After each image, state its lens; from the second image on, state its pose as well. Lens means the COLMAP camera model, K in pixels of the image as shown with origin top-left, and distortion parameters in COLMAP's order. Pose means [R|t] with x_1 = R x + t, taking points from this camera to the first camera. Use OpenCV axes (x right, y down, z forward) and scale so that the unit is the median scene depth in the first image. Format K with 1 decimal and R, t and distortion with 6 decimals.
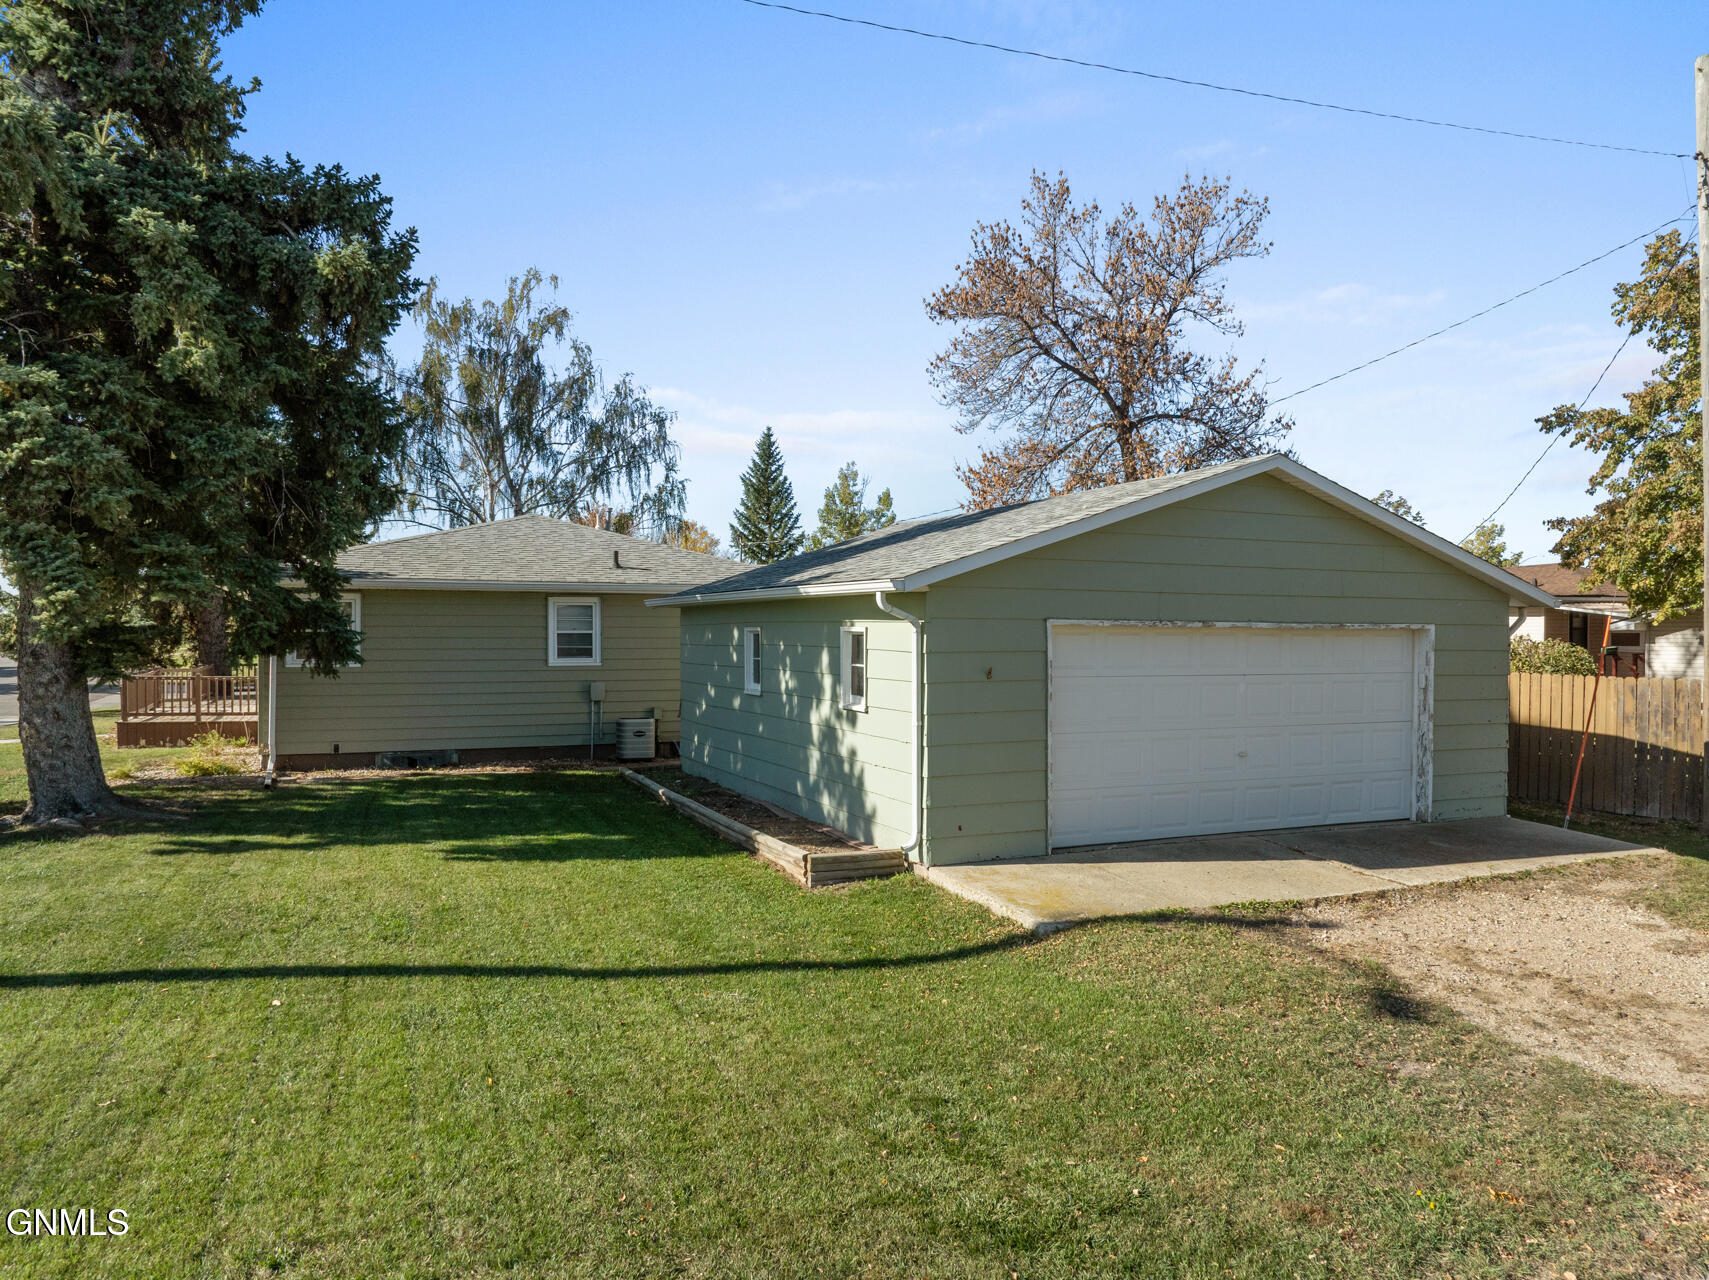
lens RADIAL K [[1205.5, 0, 854.5], [0, 1205.5, 640.0], [0, 0, 1]] dist [-0.023560, -0.005316]
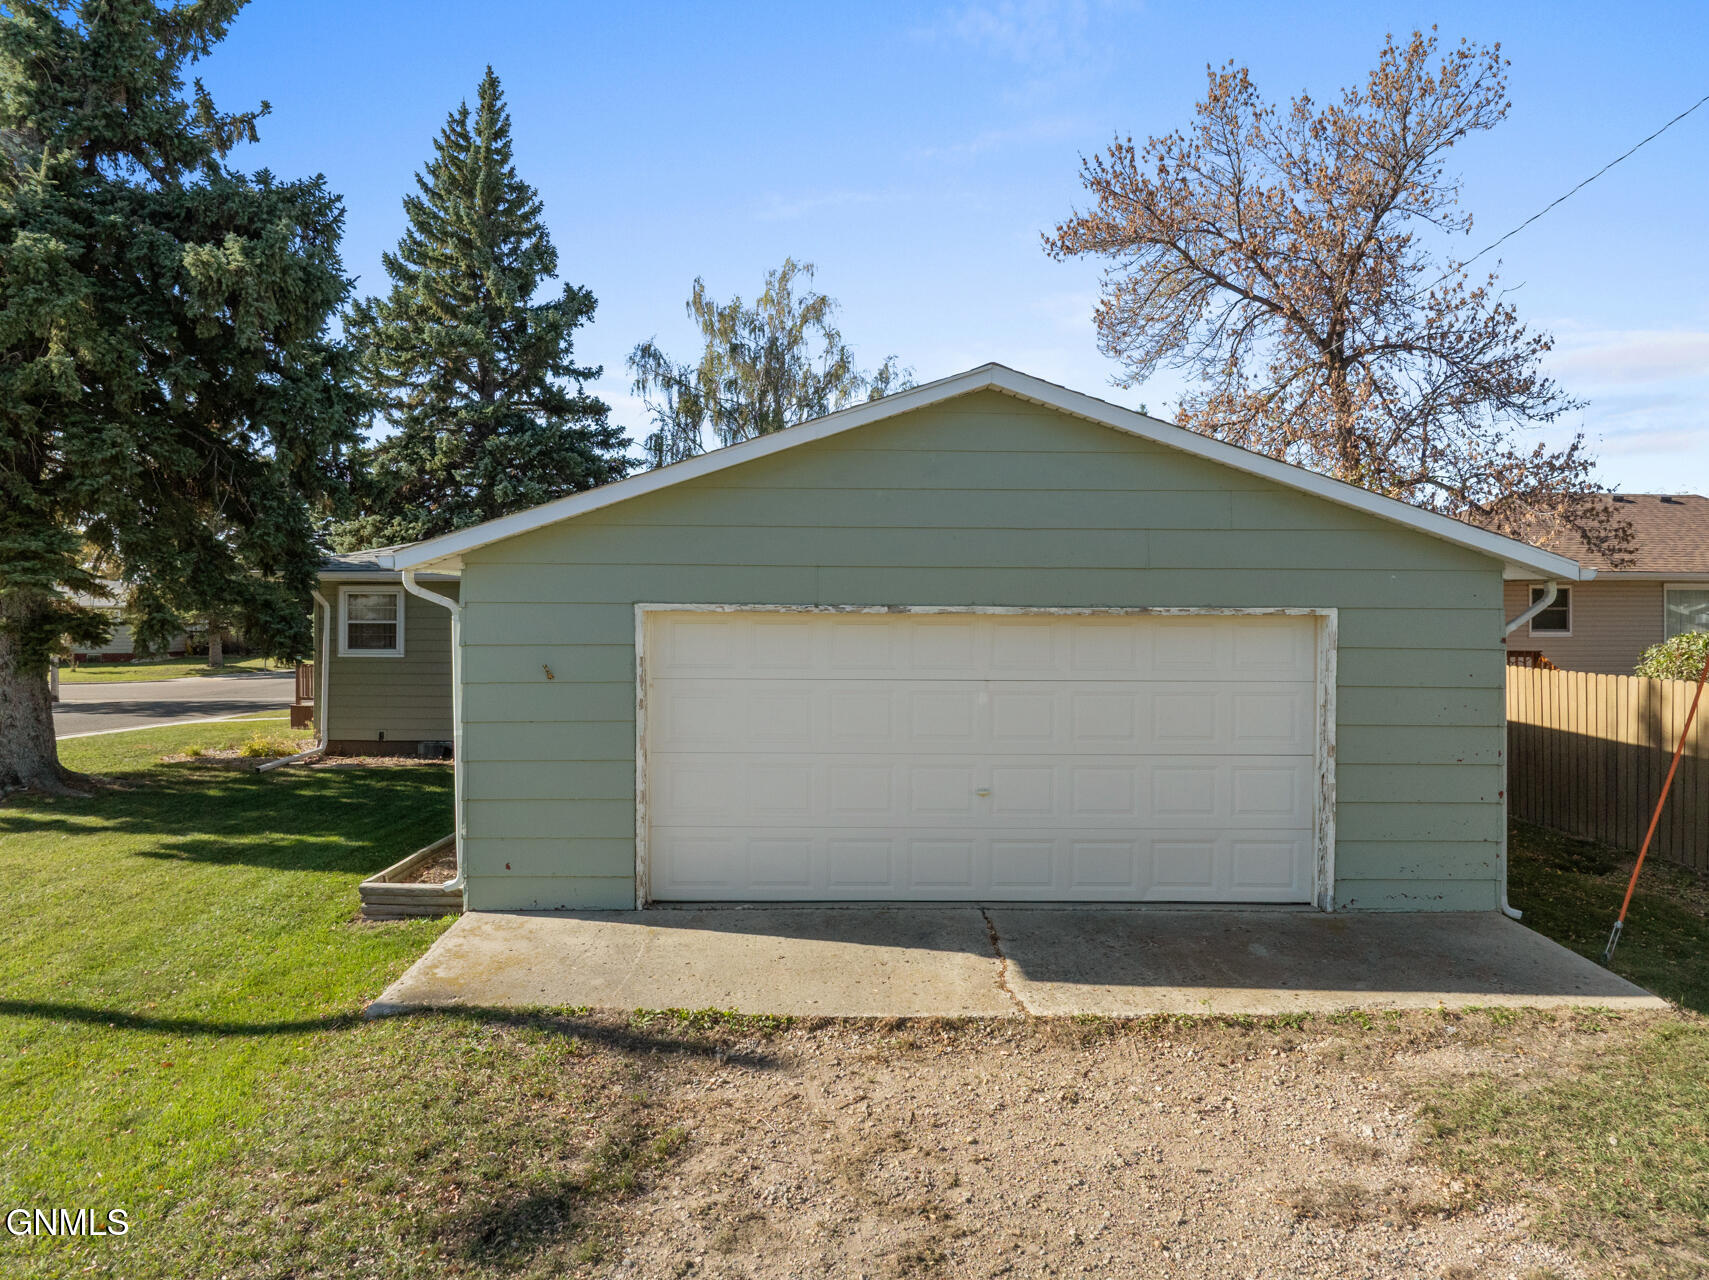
lens RADIAL K [[1207.6, 0, 857.4], [0, 1207.6, 616.3], [0, 0, 1]] dist [-0.014018, -0.002214]
pose [[0.914607, -0.003308, -0.404331, 0.511055], [-0.002184, 0.999912, -0.013122, 0.000666], [0.404338, 0.012885, 0.914519, 0.297071]]
